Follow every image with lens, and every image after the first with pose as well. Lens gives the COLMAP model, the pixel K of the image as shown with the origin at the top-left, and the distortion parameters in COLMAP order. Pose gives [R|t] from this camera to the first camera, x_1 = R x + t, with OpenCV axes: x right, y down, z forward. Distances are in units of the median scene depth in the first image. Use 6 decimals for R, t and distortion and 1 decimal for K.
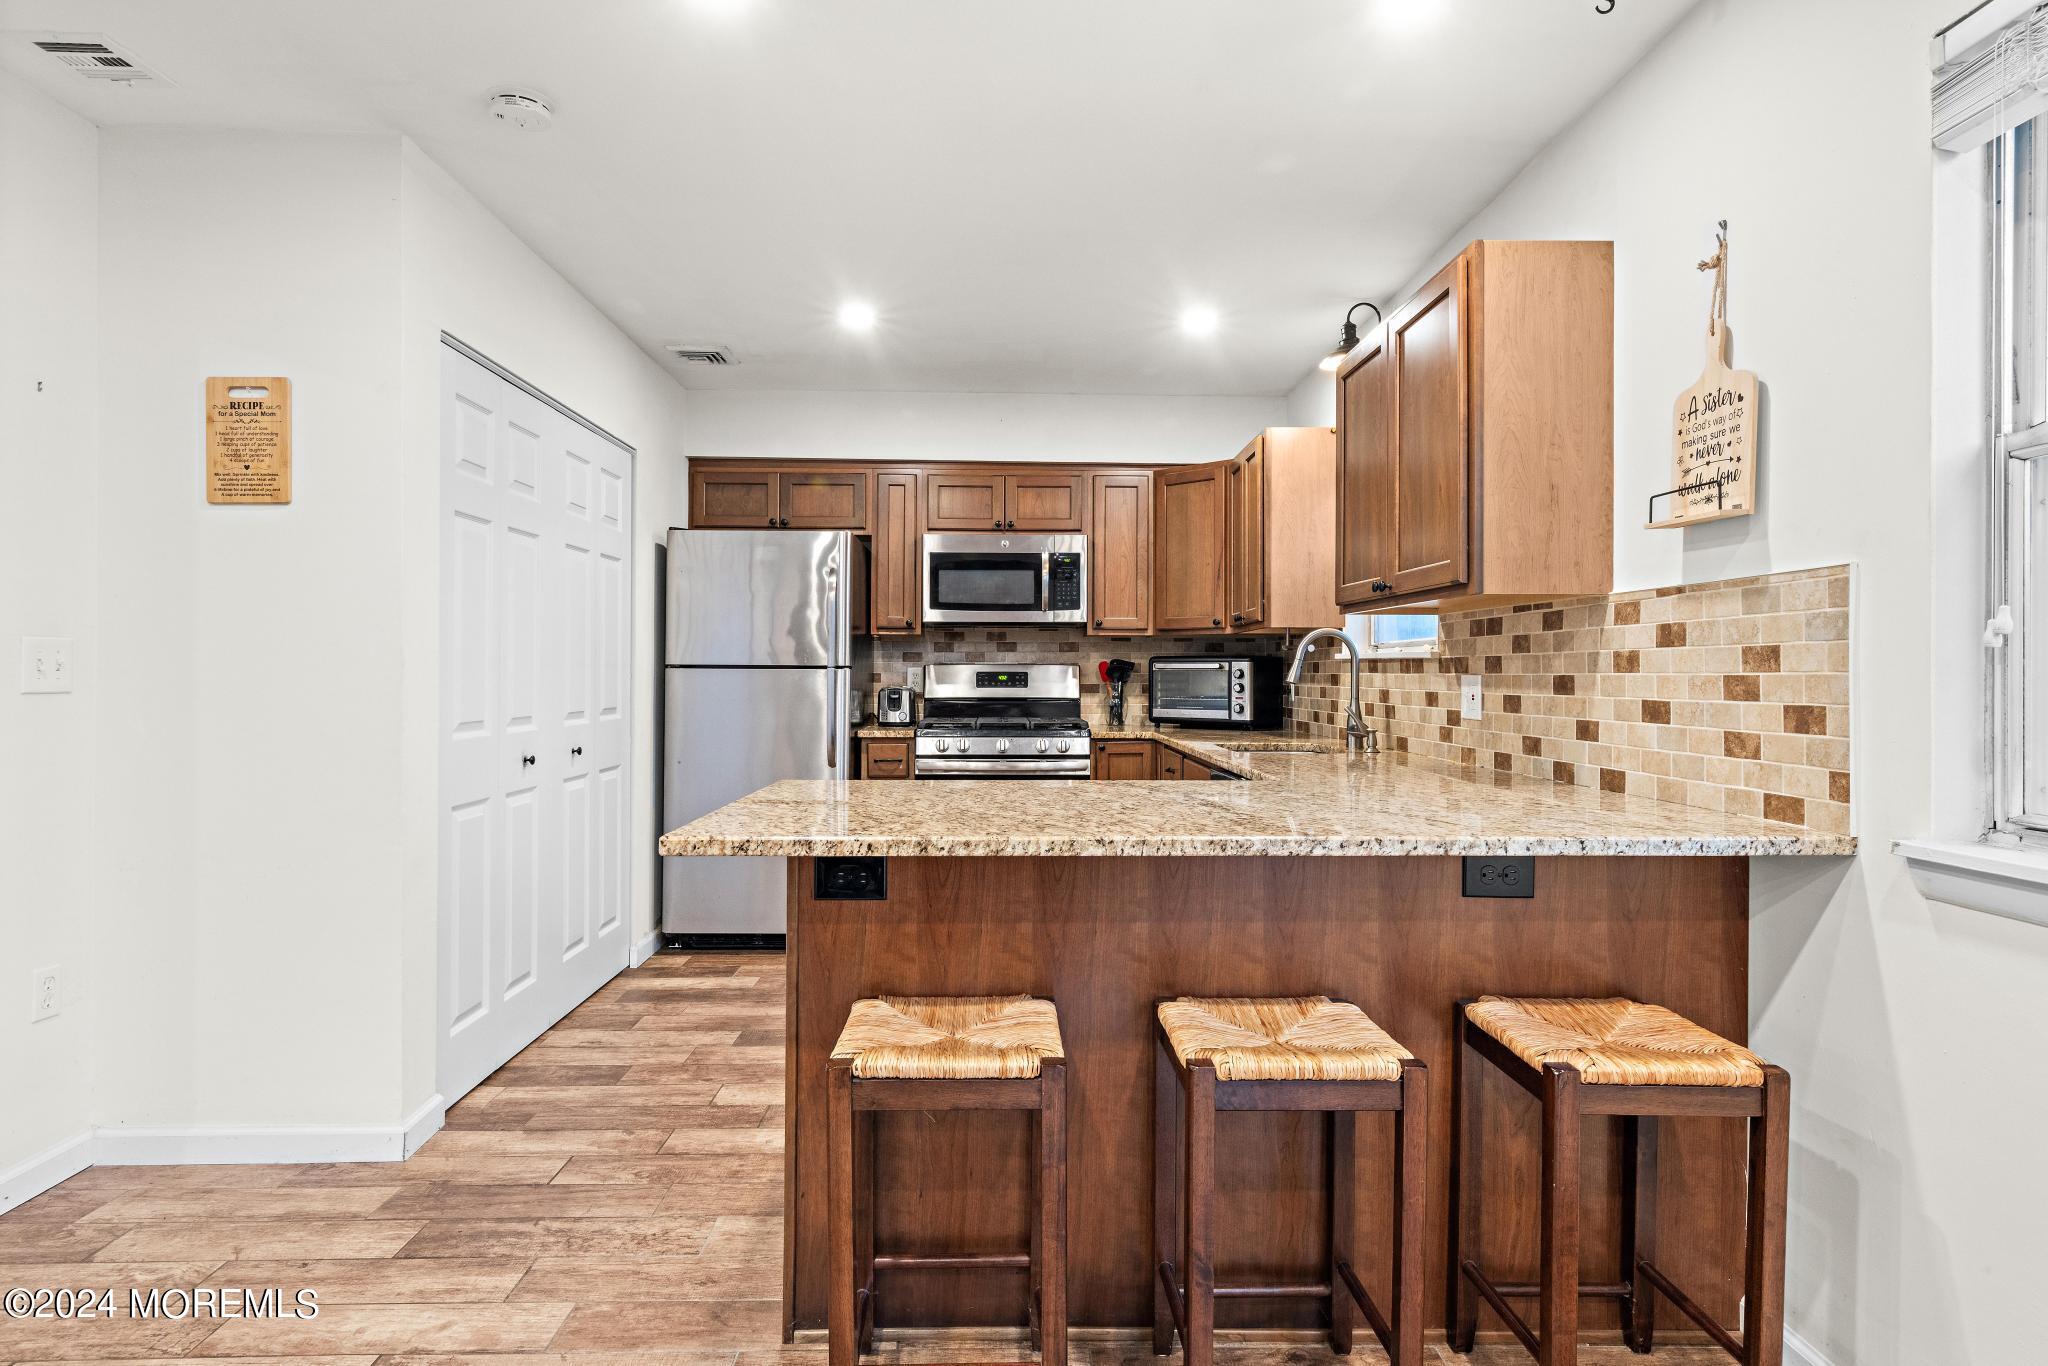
lens RADIAL K [[1096.2, 0, 1030.9], [0, 1096.2, 675.6], [0, 0, 1]] dist [0.005386, -0.000601]
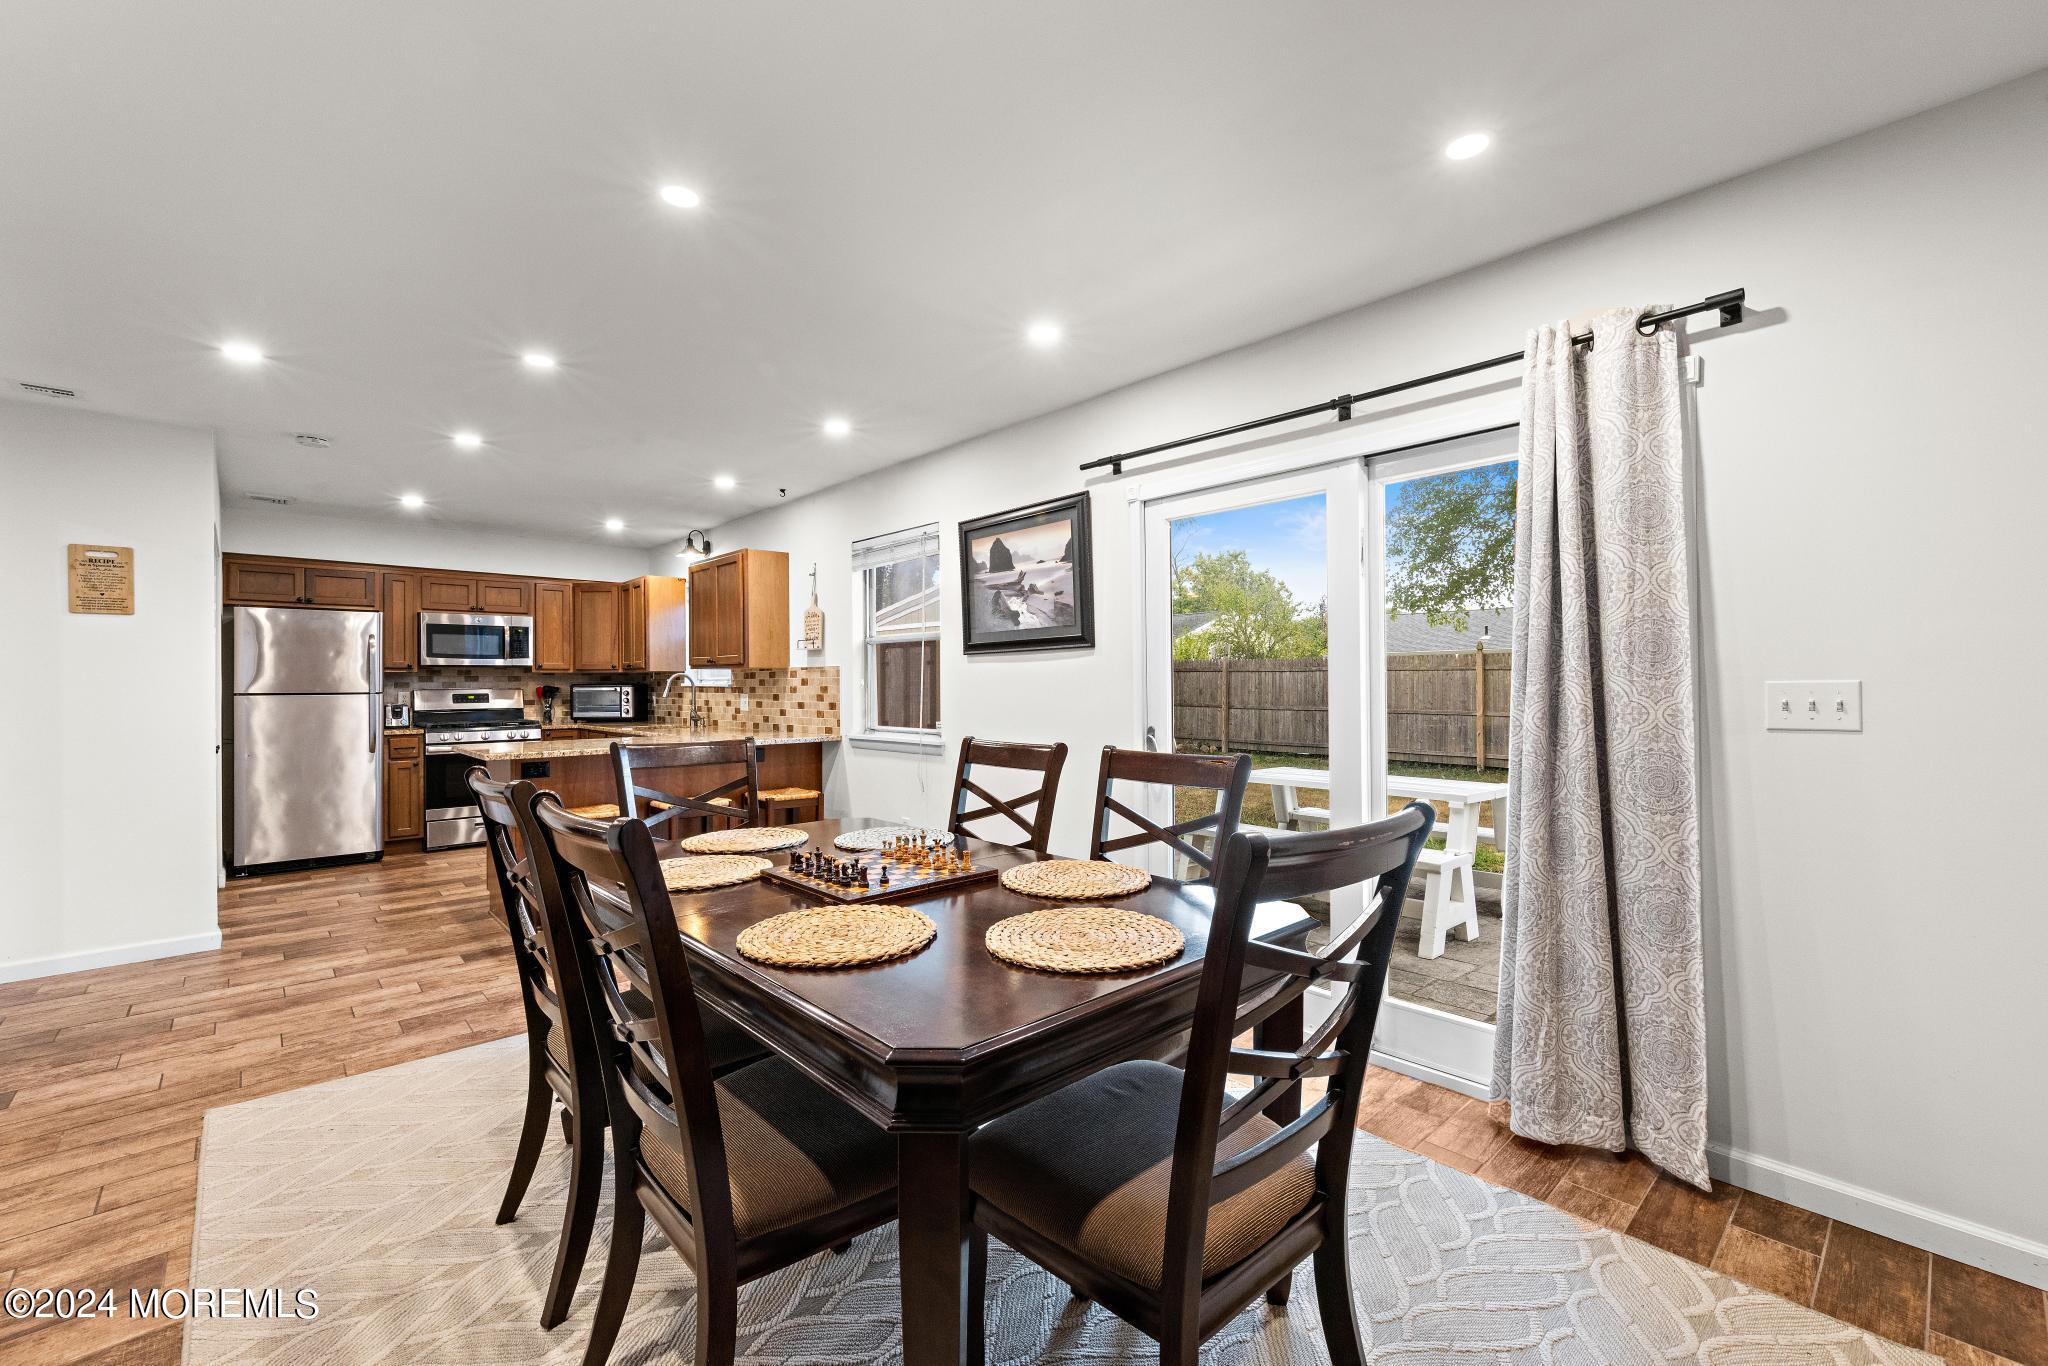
lens RADIAL K [[855.7, 0, 1039.4], [0, 855.7, 678.7], [0, 0, 1]] dist [0.006863, -0.000346]
pose [[0.751806, -0.003747, 0.659374, -0.265876], [0.009994, 0.999934, -0.005713, -0.011485], [-0.659308, 0.010884, 0.751794, -0.638821]]
